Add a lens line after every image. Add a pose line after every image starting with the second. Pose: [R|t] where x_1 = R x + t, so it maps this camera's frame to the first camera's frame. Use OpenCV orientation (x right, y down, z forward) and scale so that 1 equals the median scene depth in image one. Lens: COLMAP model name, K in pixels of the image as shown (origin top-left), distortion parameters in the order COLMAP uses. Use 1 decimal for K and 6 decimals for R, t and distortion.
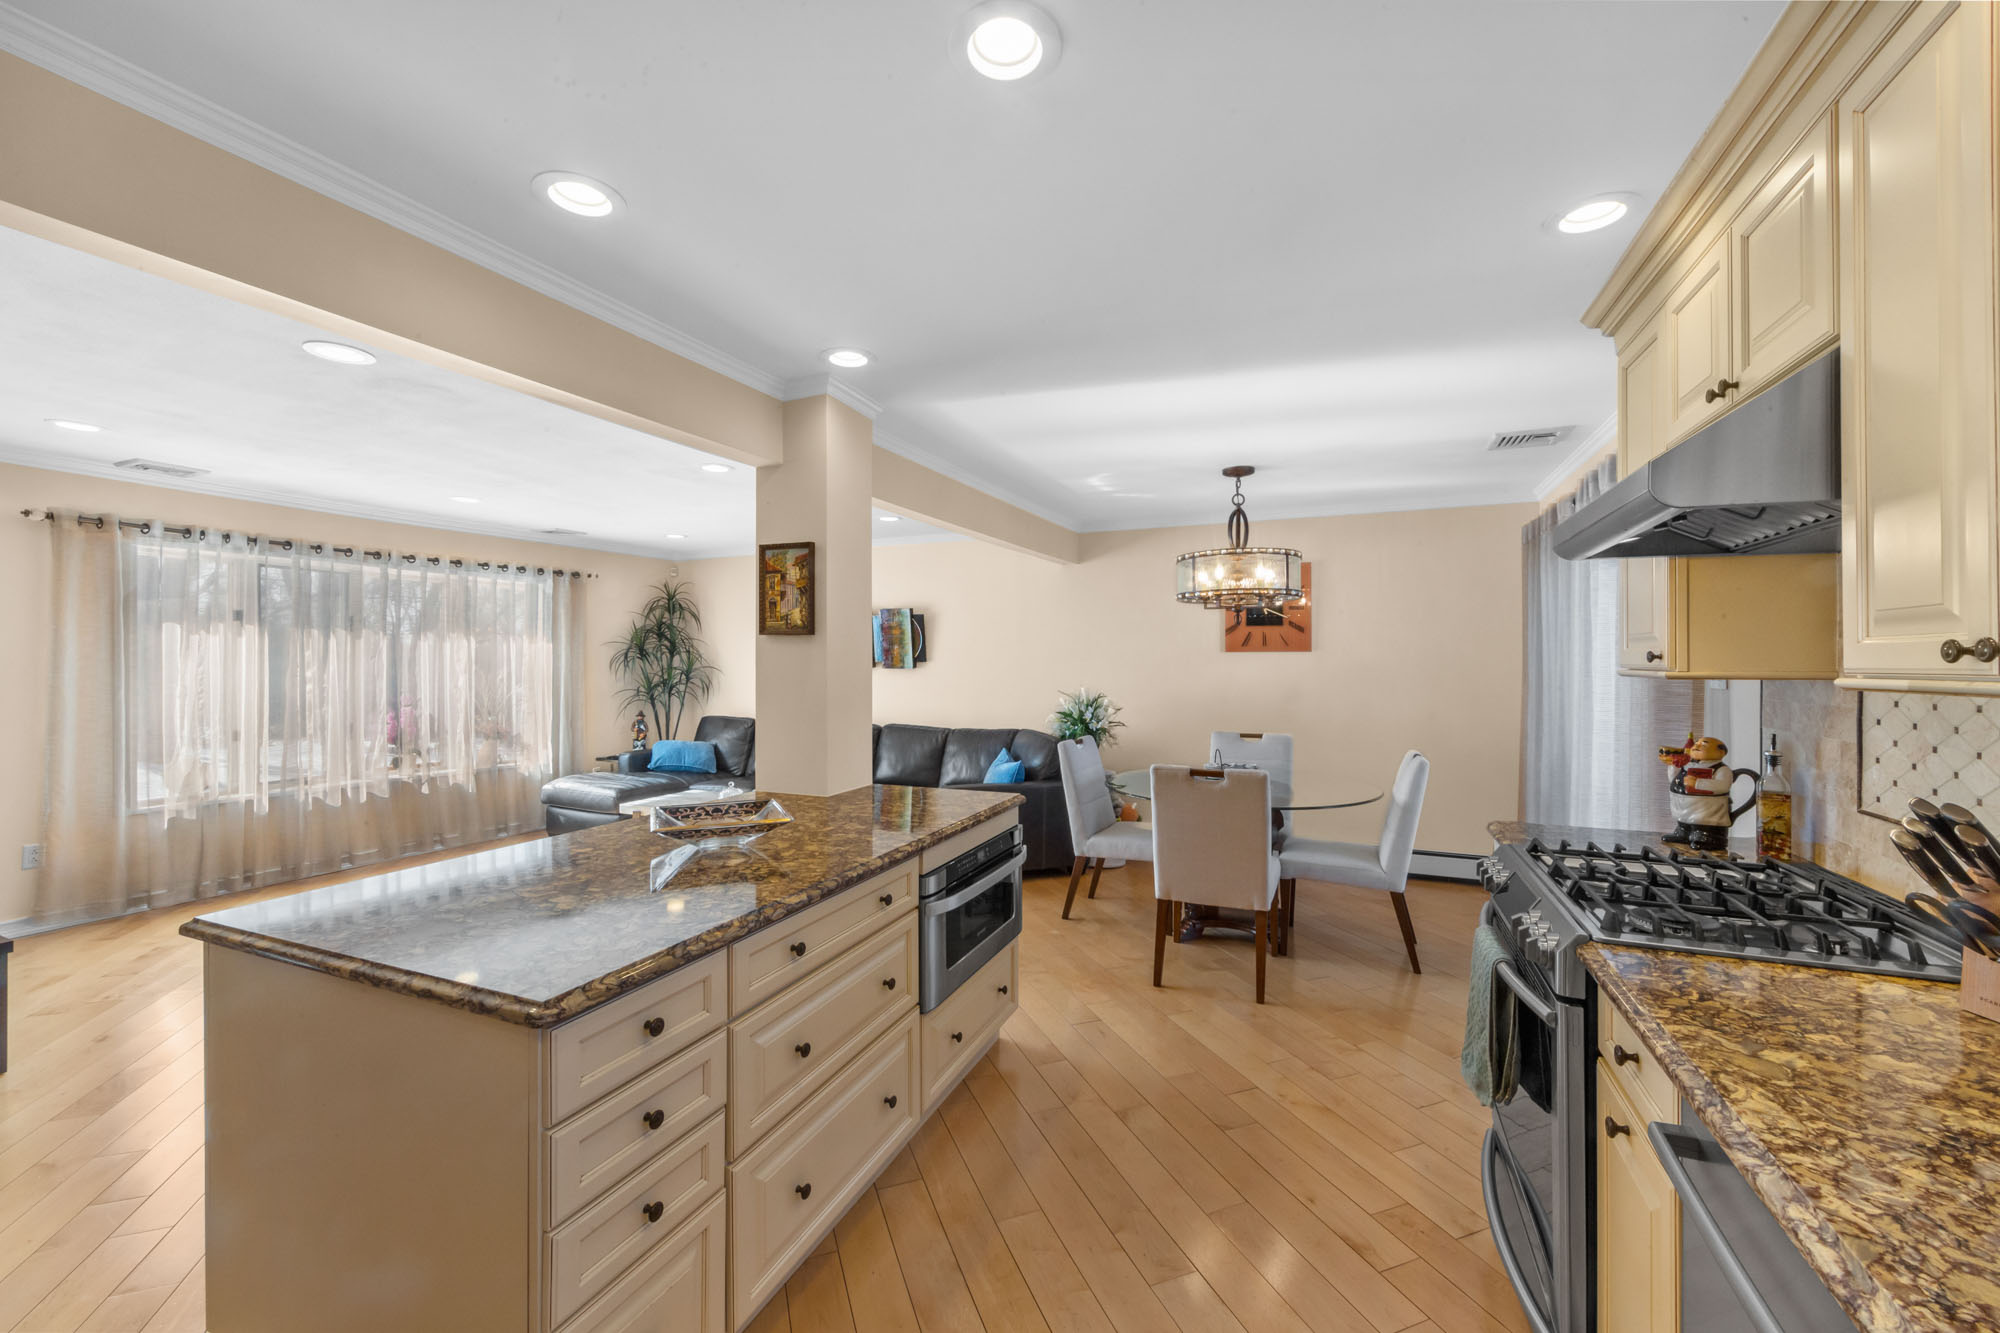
lens RADIAL K [[793.9, 0, 999.9], [0, 793.9, 653.9], [0, 0, 1]] dist [-0.002537, 0.000339]
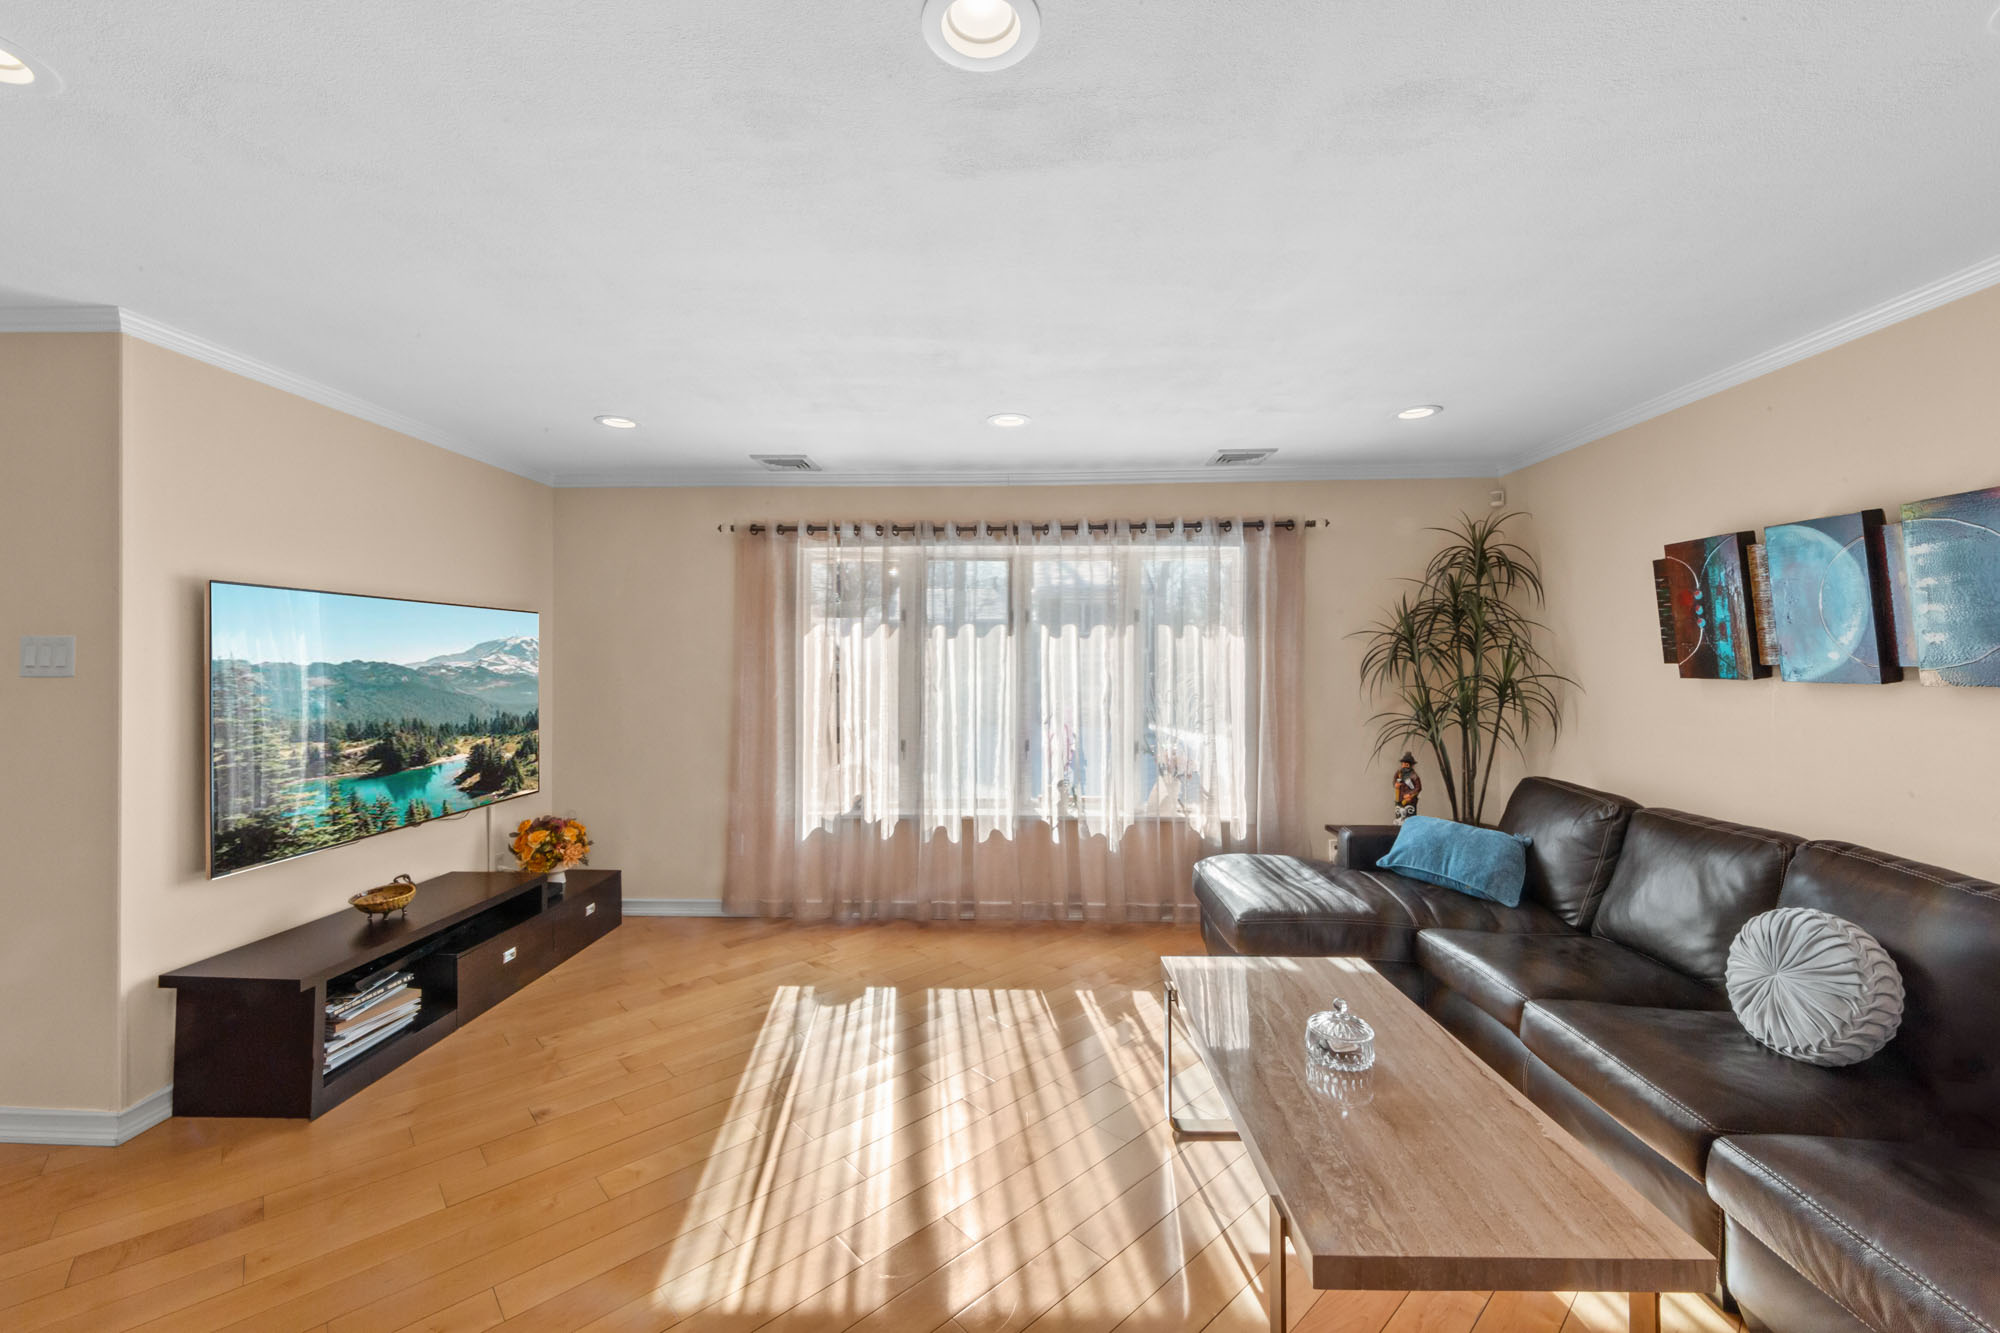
lens RADIAL K [[793.9, 0, 994.0], [0, 793.9, 663.2], [0, 0, 1]] dist [-0.002537, 0.000339]
pose [[0.374893, -0.001184, -0.927067, -0.056652], [0.008364, 0.999963, 0.002105, 0.006324], [0.927031, -0.008543, 0.374889, 0.682343]]
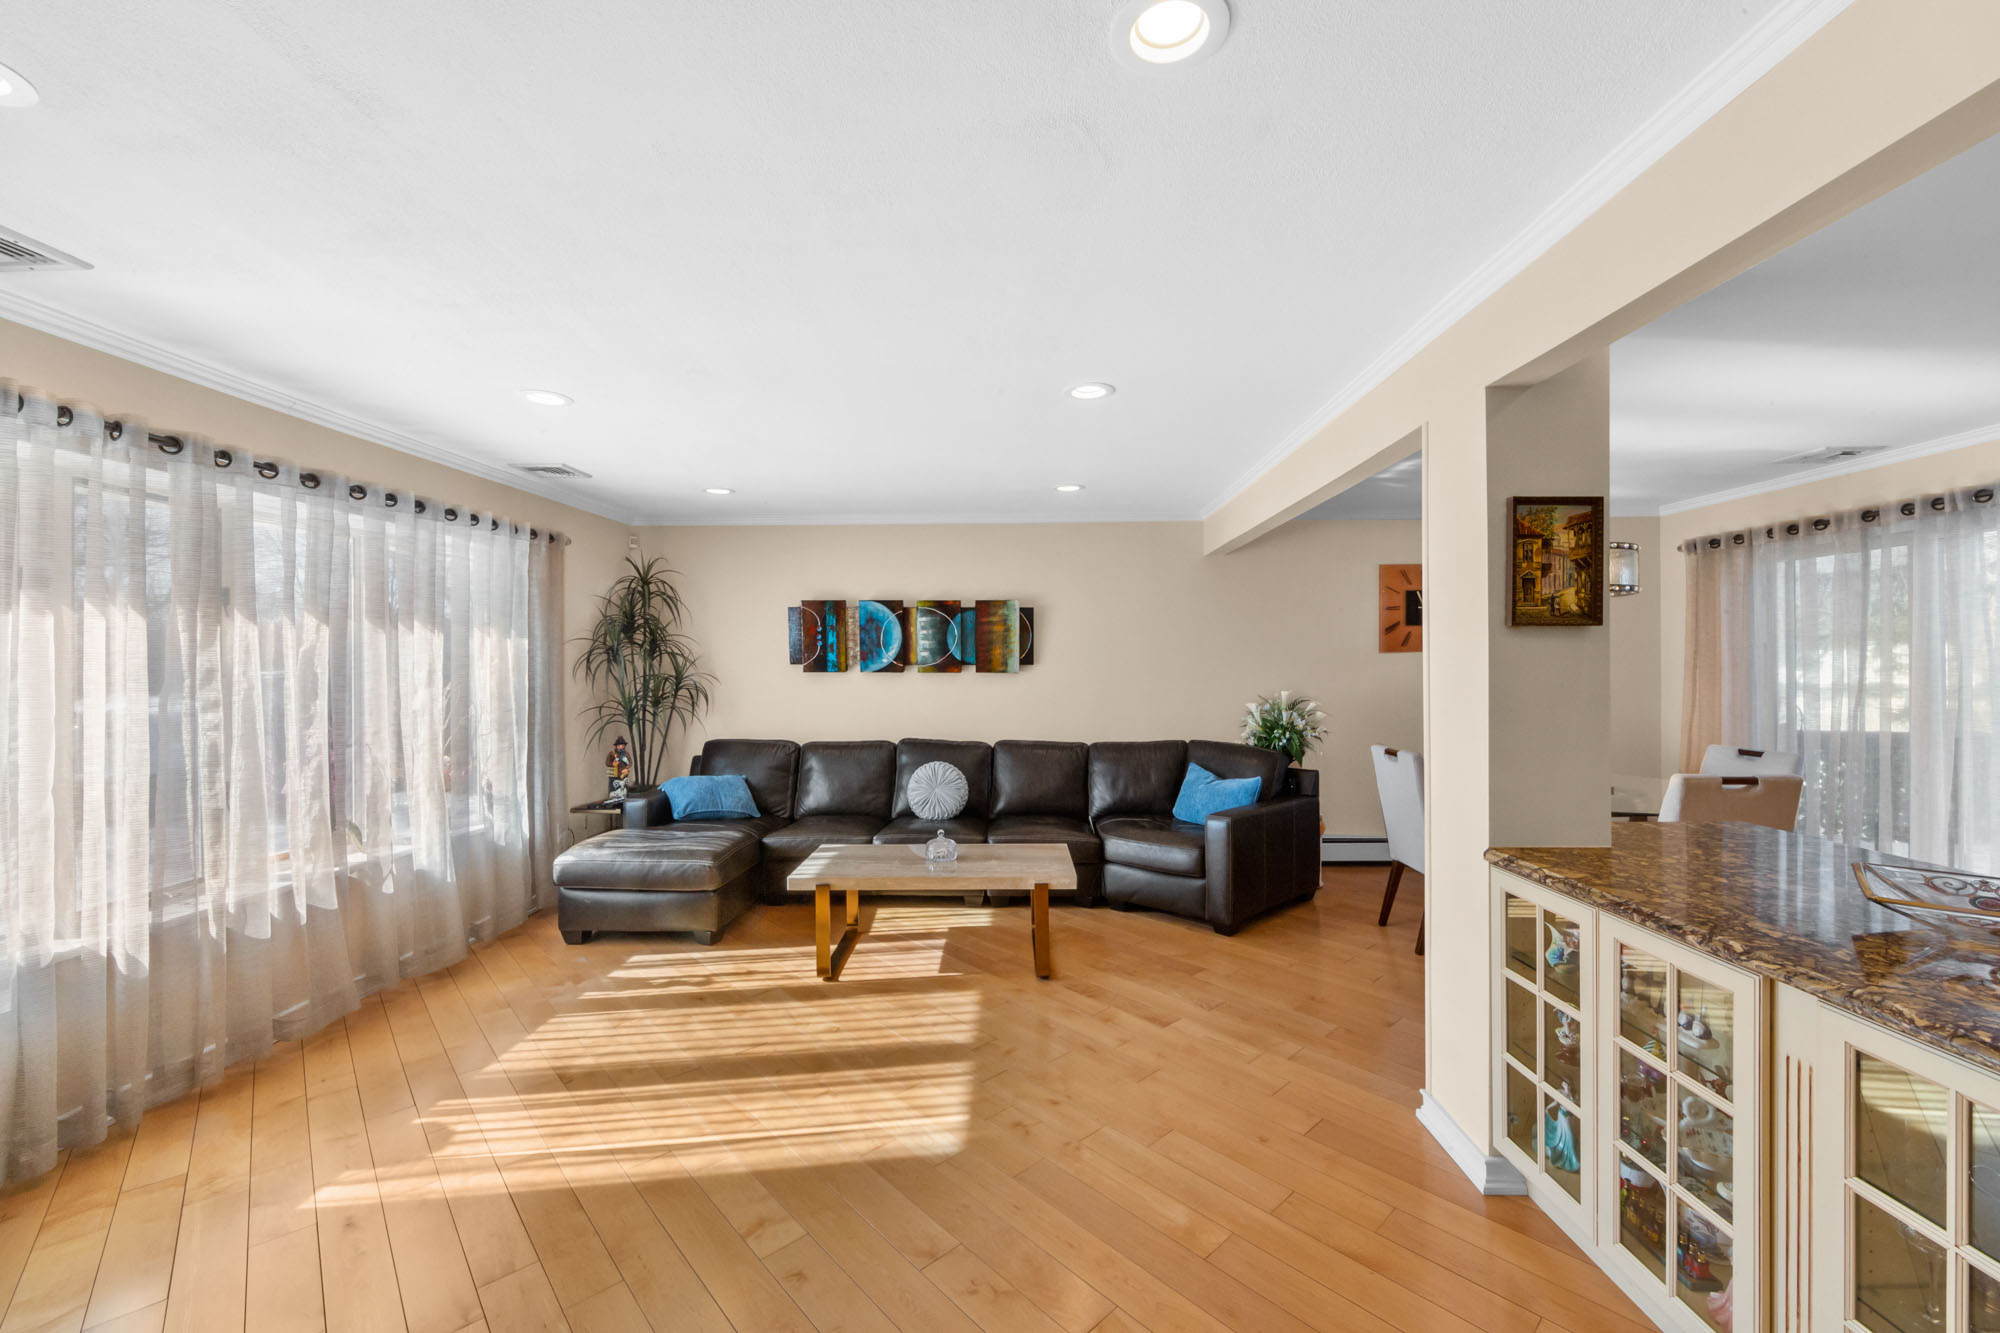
lens RADIAL K [[793.9, 0, 1001.2], [0, 793.9, 663.3], [0, 0, 1]] dist [-0.002537, 0.000339]
pose [[0.924676, -0.005287, 0.380718, -0.538633], [0.002050, 0.999958, 0.008909, 0.001664], [-0.380750, -0.007457, 0.924648, 0.283855]]
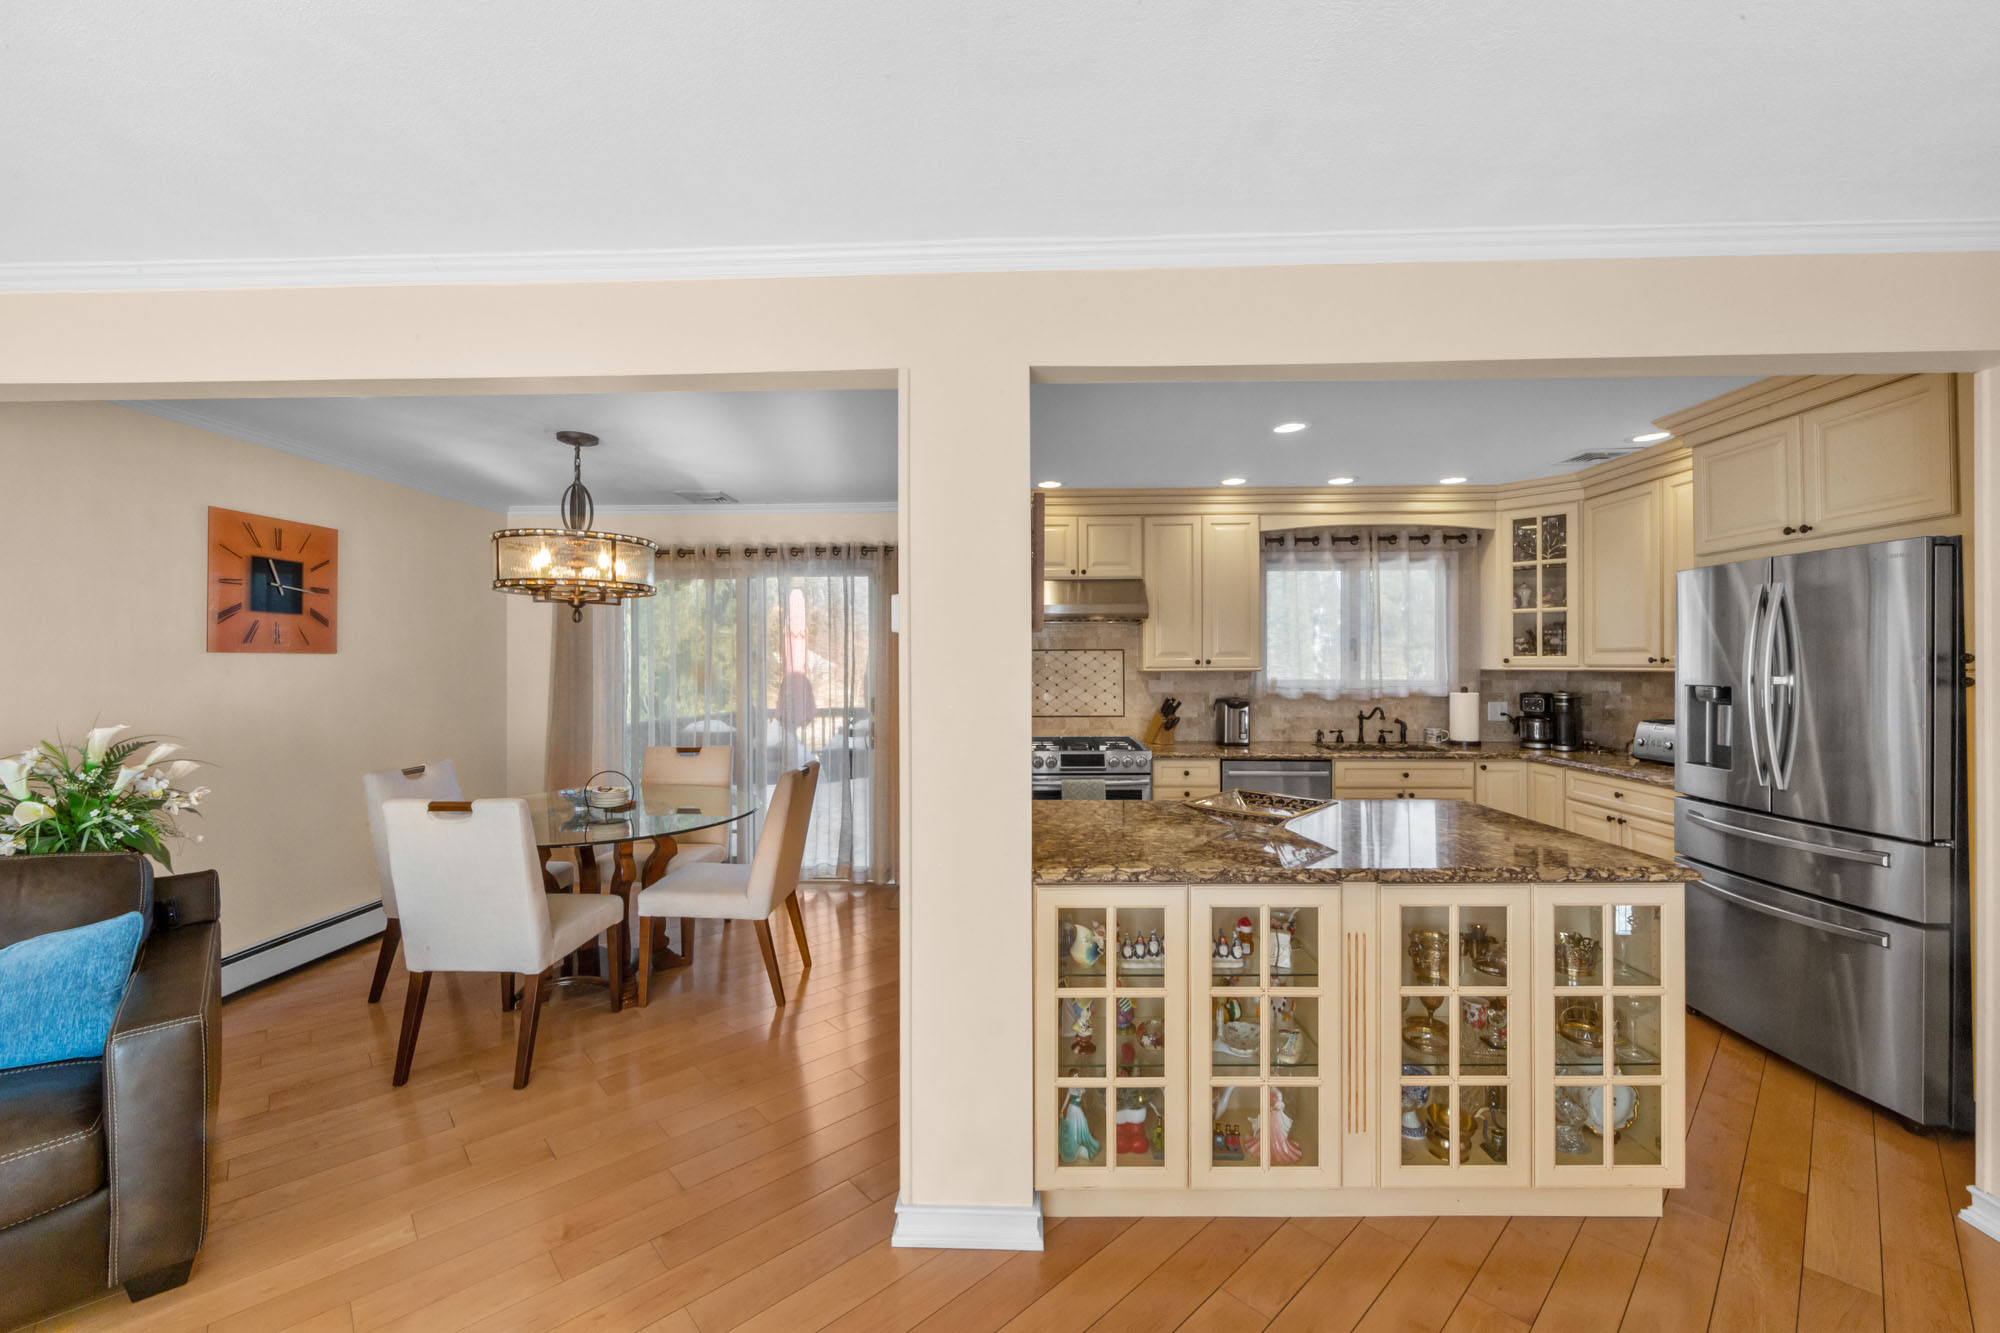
lens RADIAL K [[793.9, 0, 1003.4], [0, 793.9, 666.8], [0, 0, 1]] dist [-0.002537, 0.000339]
pose [[-0.376272, -0.001446, 0.926508, -0.496665], [-0.007010, 0.999975, -0.001286, 0.005092], [-0.926483, -0.006979, -0.376273, 0.696637]]
